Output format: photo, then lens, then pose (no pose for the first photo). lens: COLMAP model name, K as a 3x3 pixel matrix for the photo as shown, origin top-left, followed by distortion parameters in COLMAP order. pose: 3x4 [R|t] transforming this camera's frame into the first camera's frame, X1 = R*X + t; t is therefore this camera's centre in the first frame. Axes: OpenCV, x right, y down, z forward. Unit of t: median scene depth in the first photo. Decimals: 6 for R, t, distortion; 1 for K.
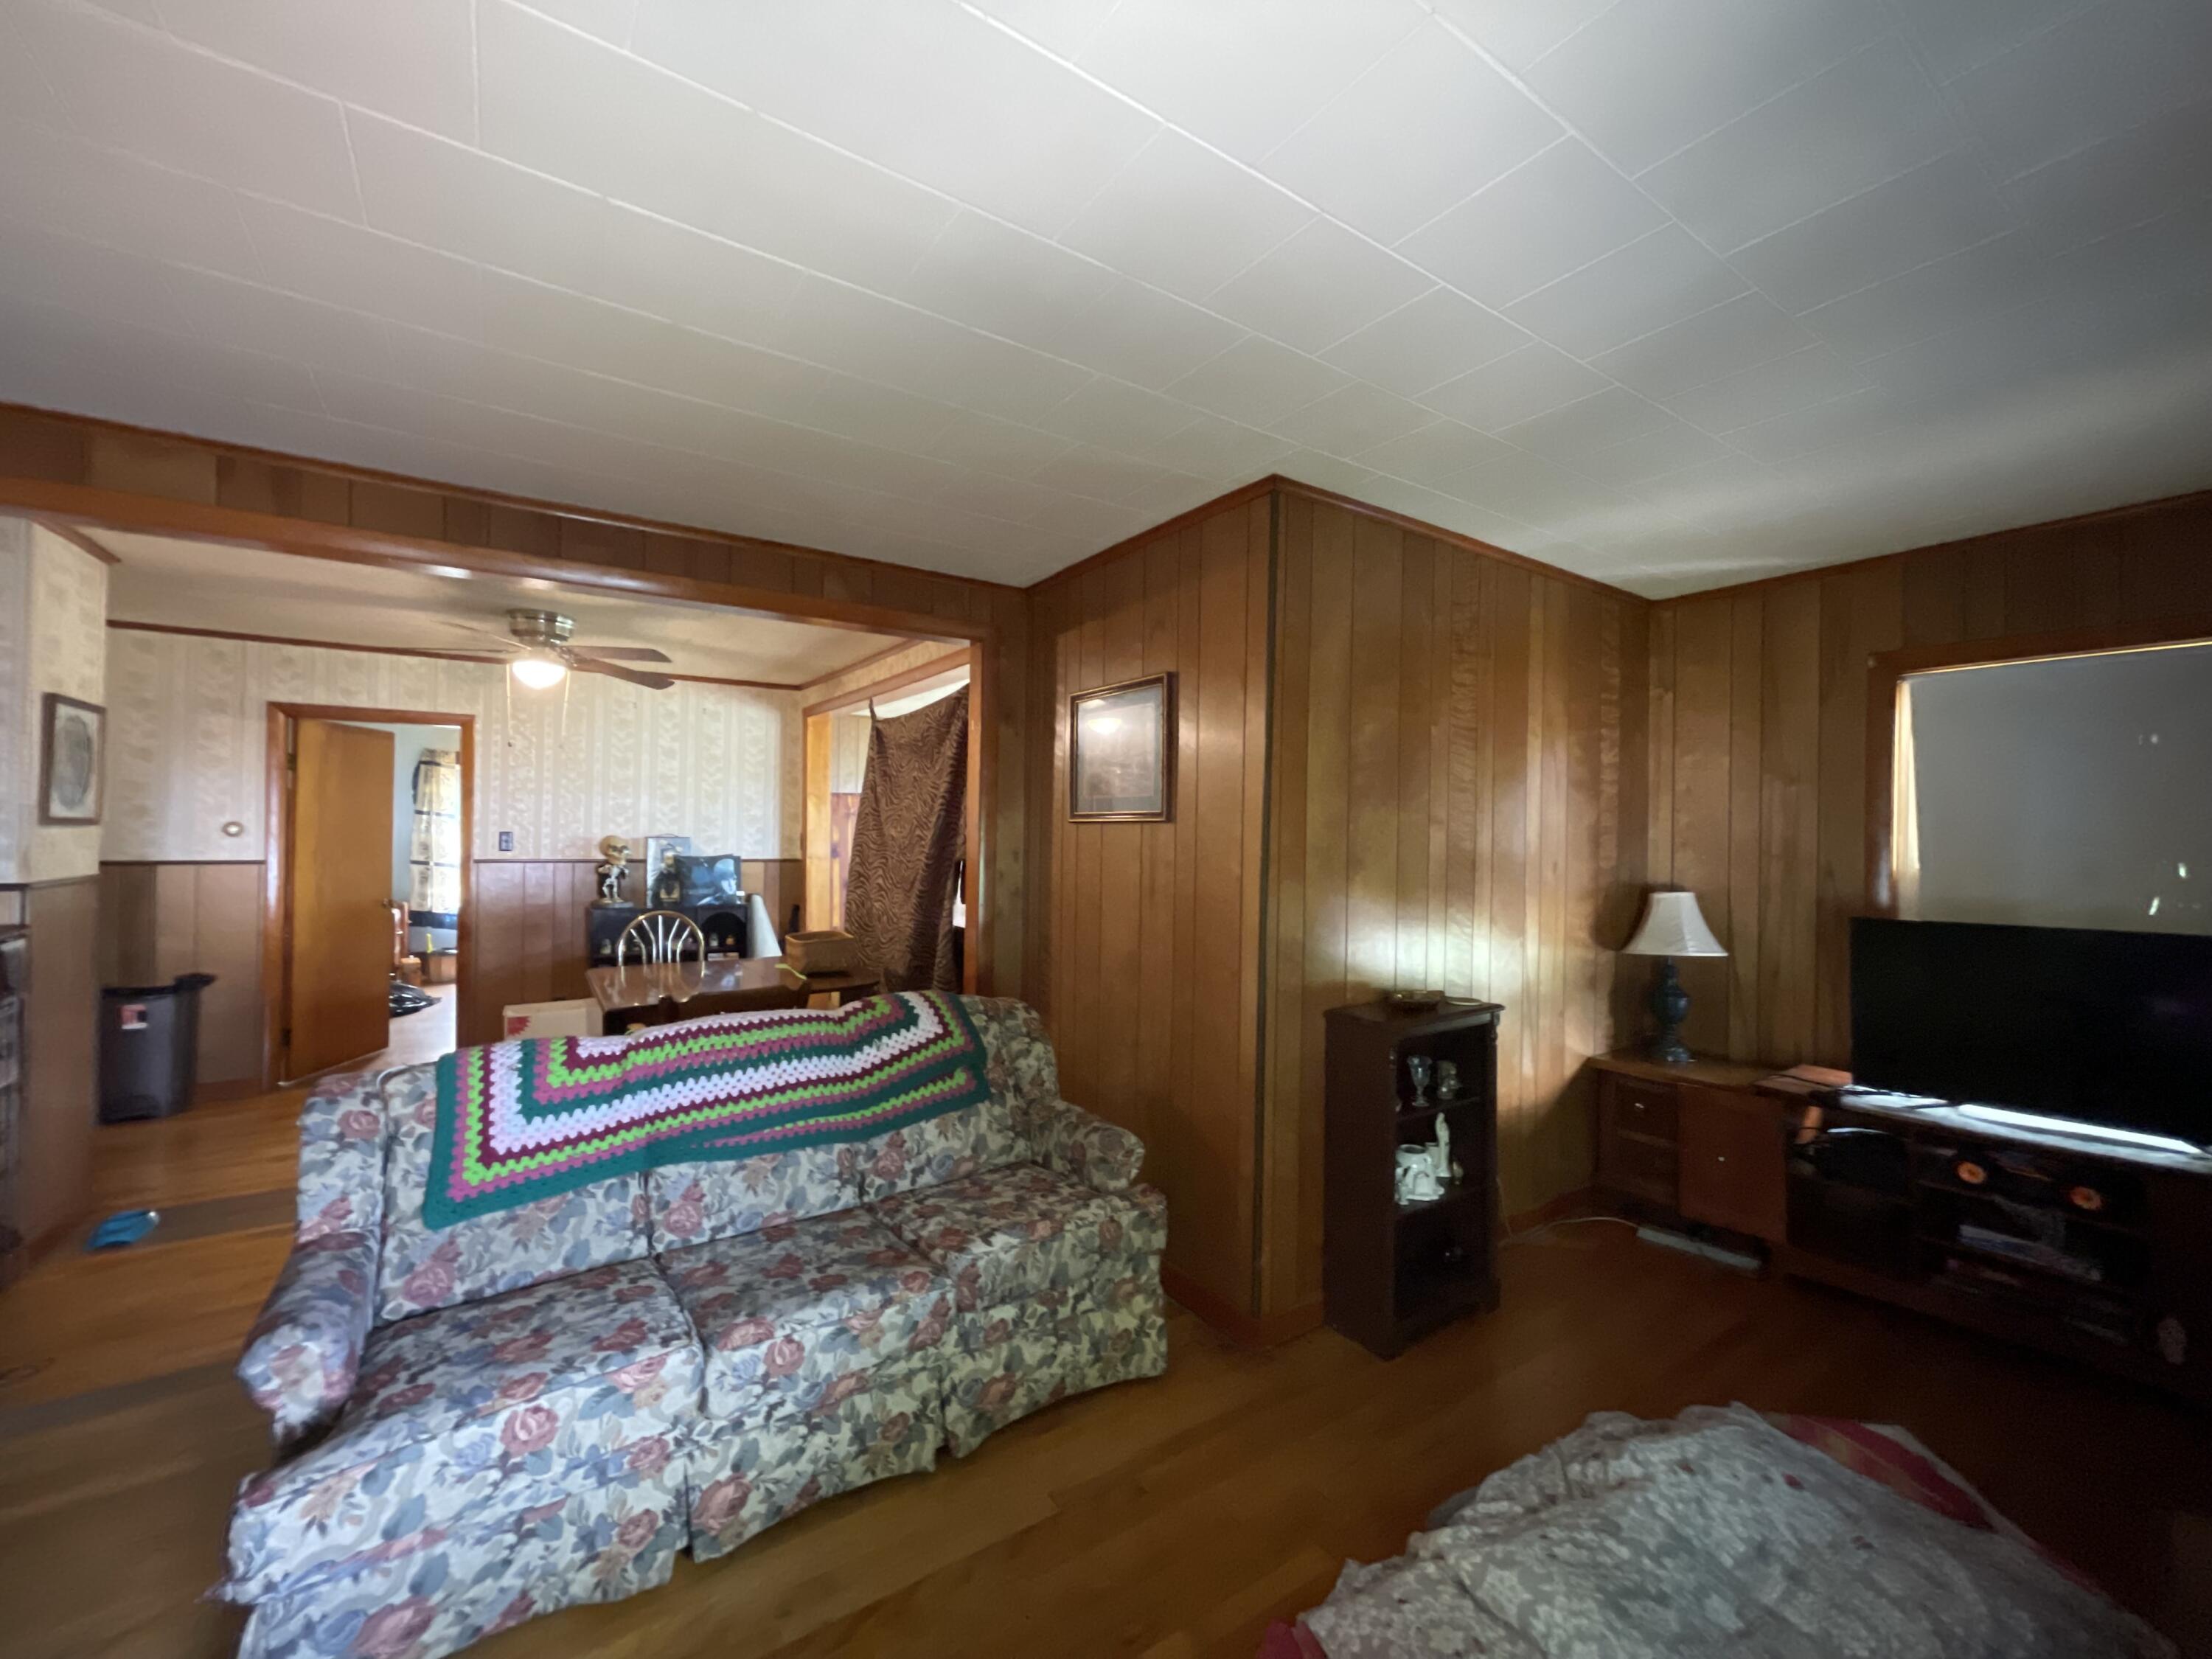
lens RADIAL K [[902.2, 0, 1105.3], [0, 902.2, 834.9], [0, 0, 1]] dist [-0.002651, 0.001079]
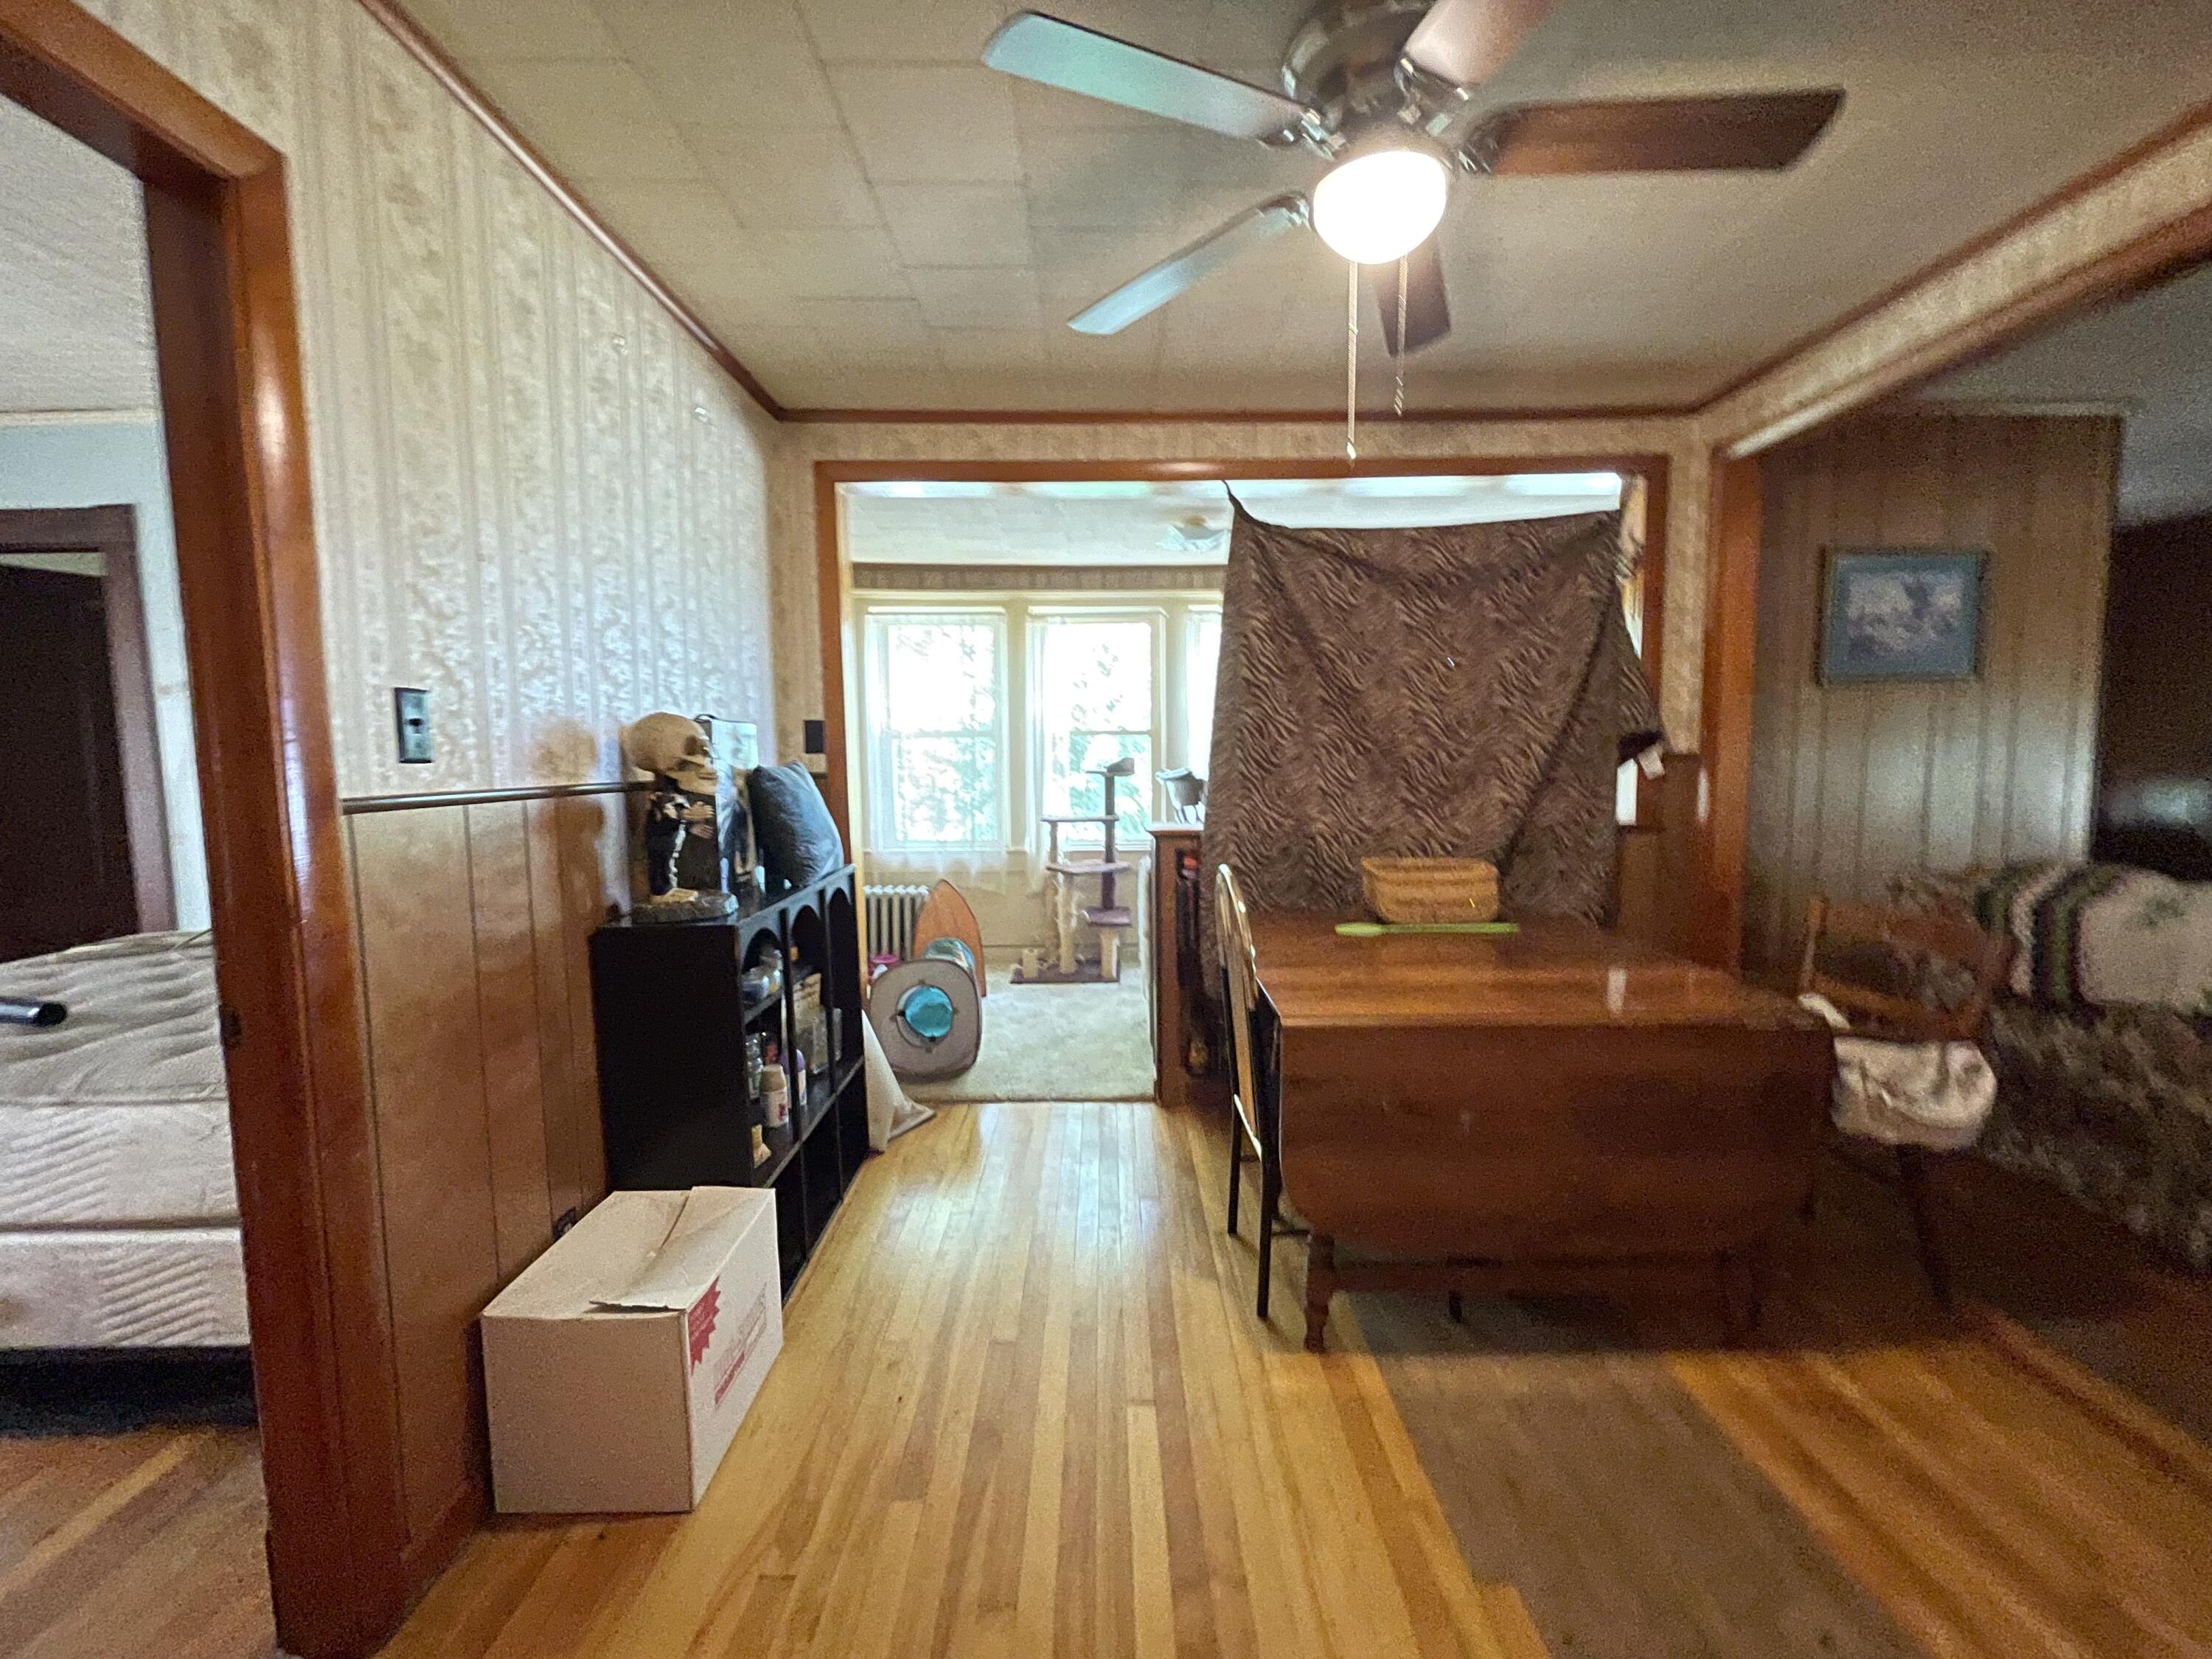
lens RADIAL K [[902.2, 0, 1099.9], [0, 902.2, 832.0], [0, 0, 1]] dist [-0.002651, 0.001079]
pose [[0.552924, -0.084542, 0.828932, -1.615900], [0.018585, 0.995843, 0.089168, 0.037412], [-0.833025, -0.033898, 0.552196, 1.448968]]
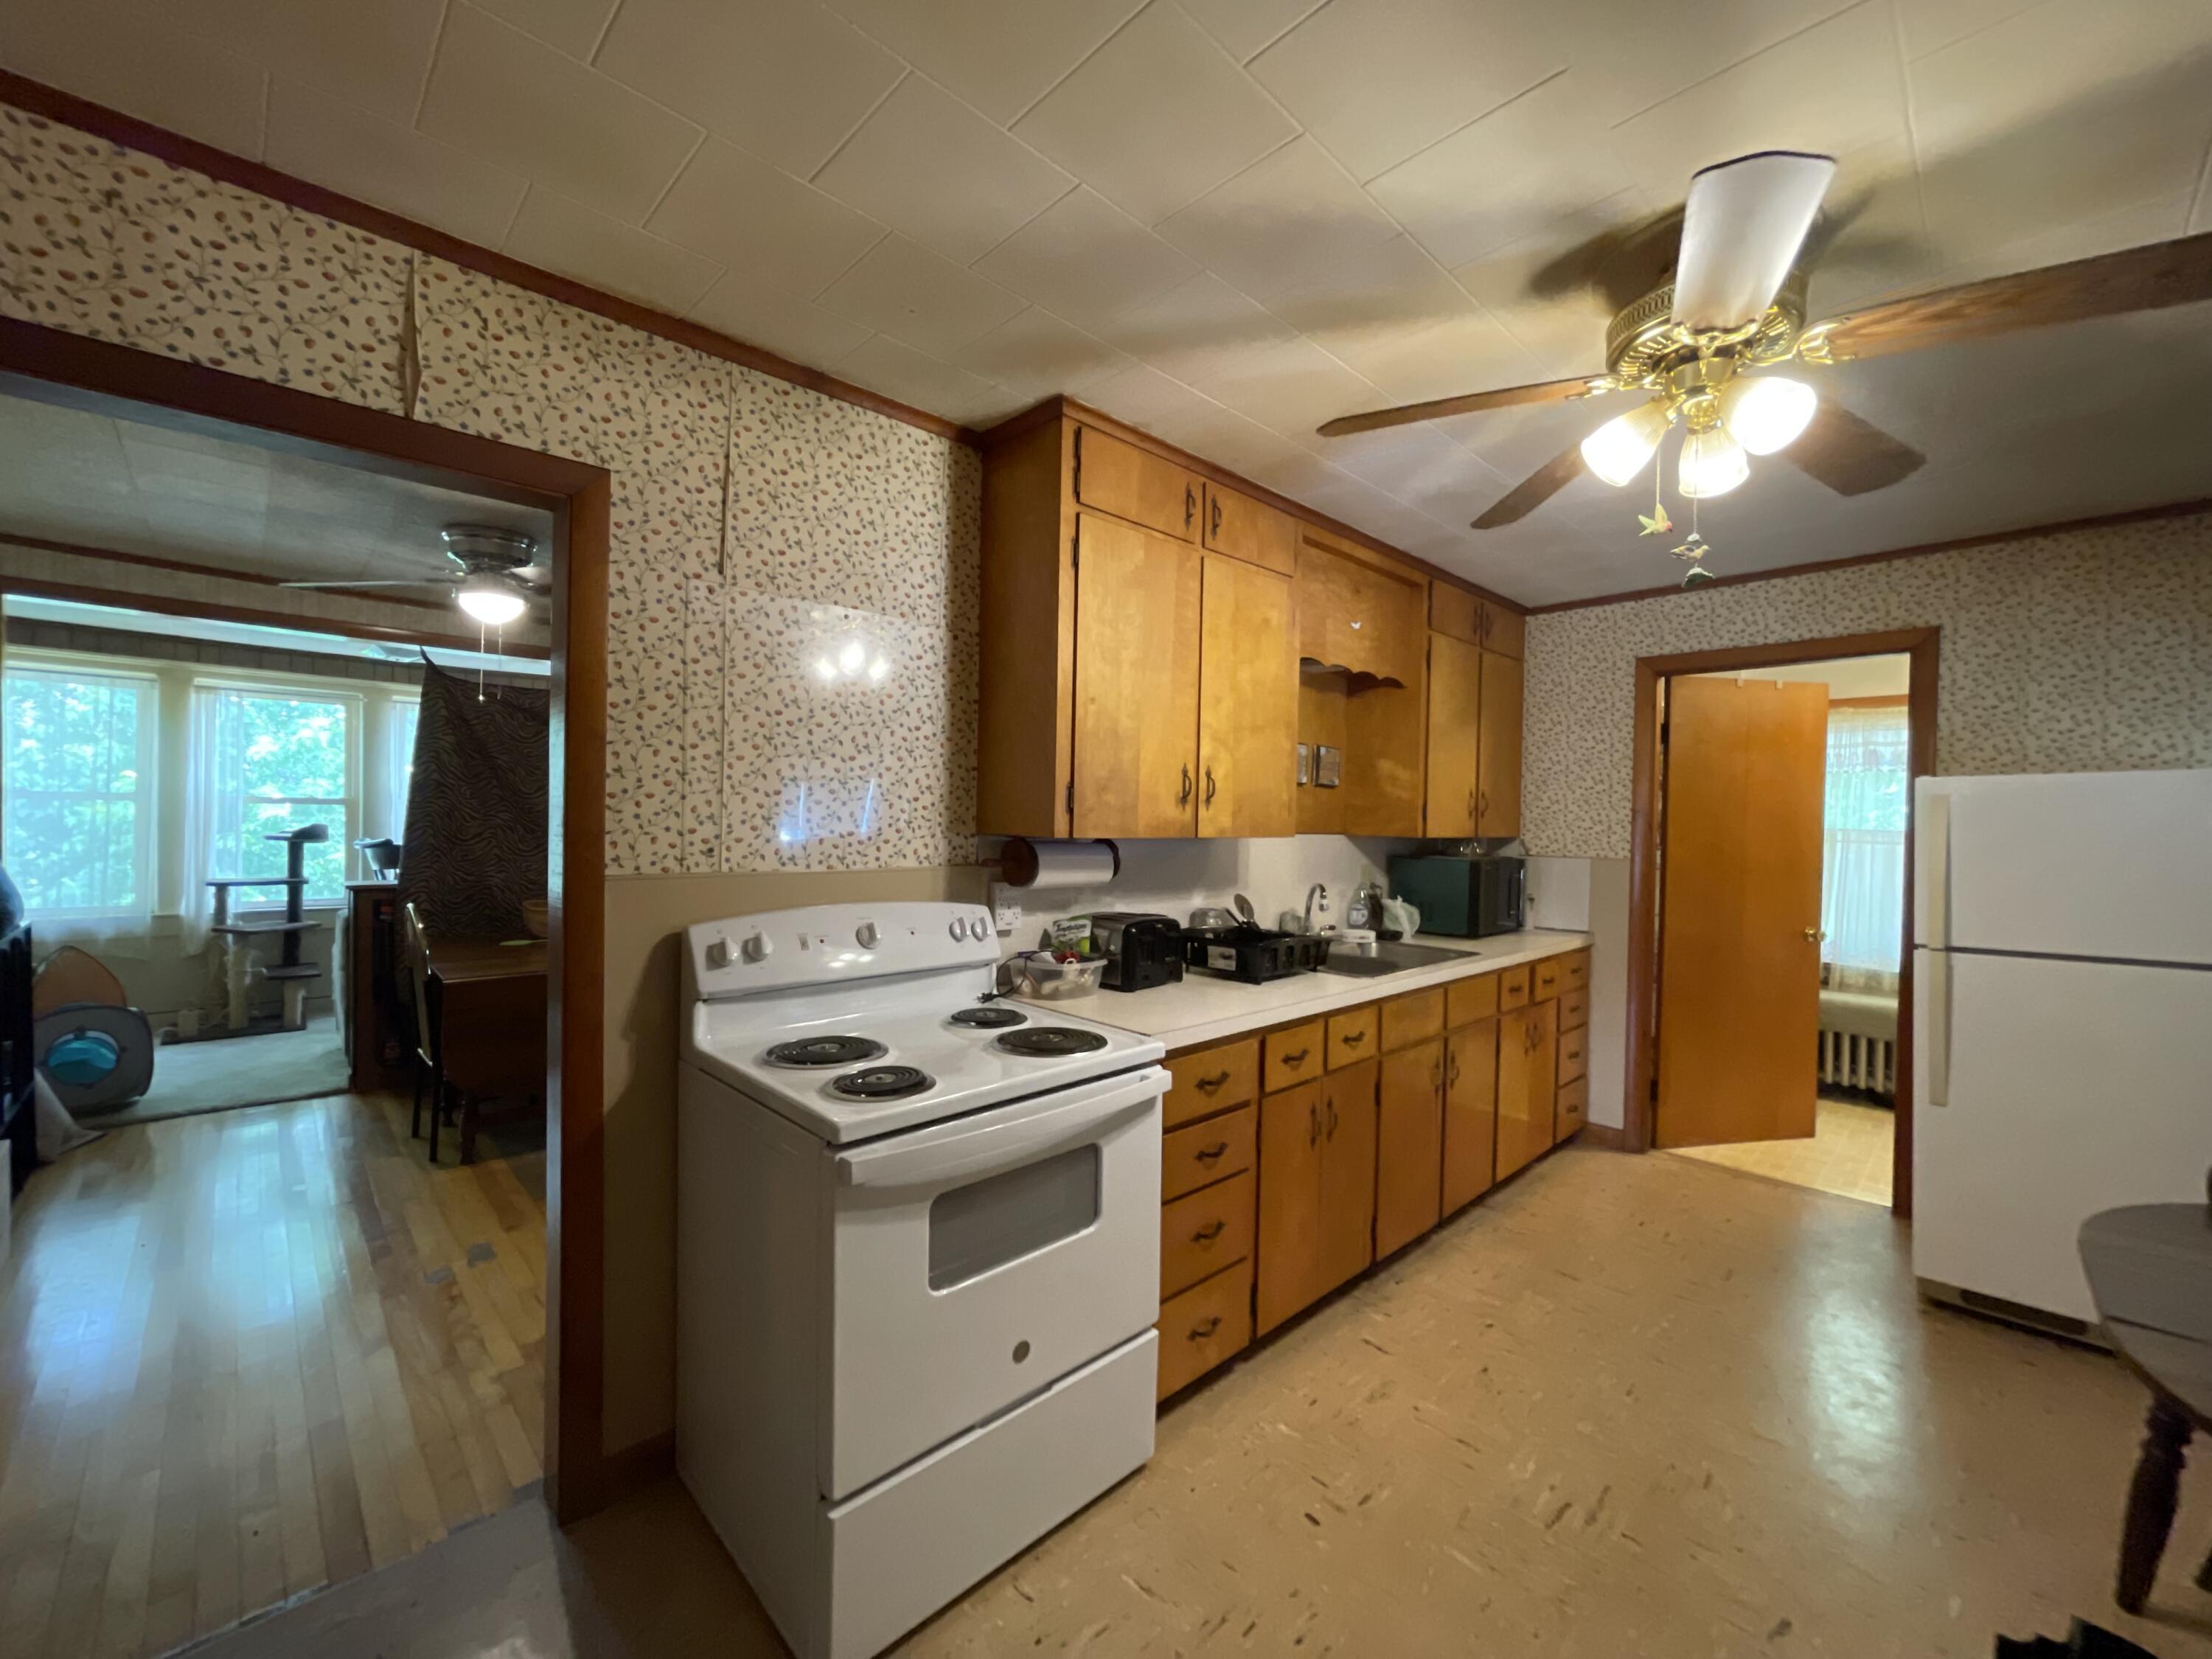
lens RADIAL K [[902.2, 0, 1119.7], [0, 902.2, 832.4], [0, 0, 1]] dist [-0.002651, 0.001079]
pose [[-0.185217, -0.030083, 0.982237, -2.461085], [-0.019170, 0.999452, 0.026996, -0.027081], [-0.982511, -0.013830, -0.185693, 0.977388]]
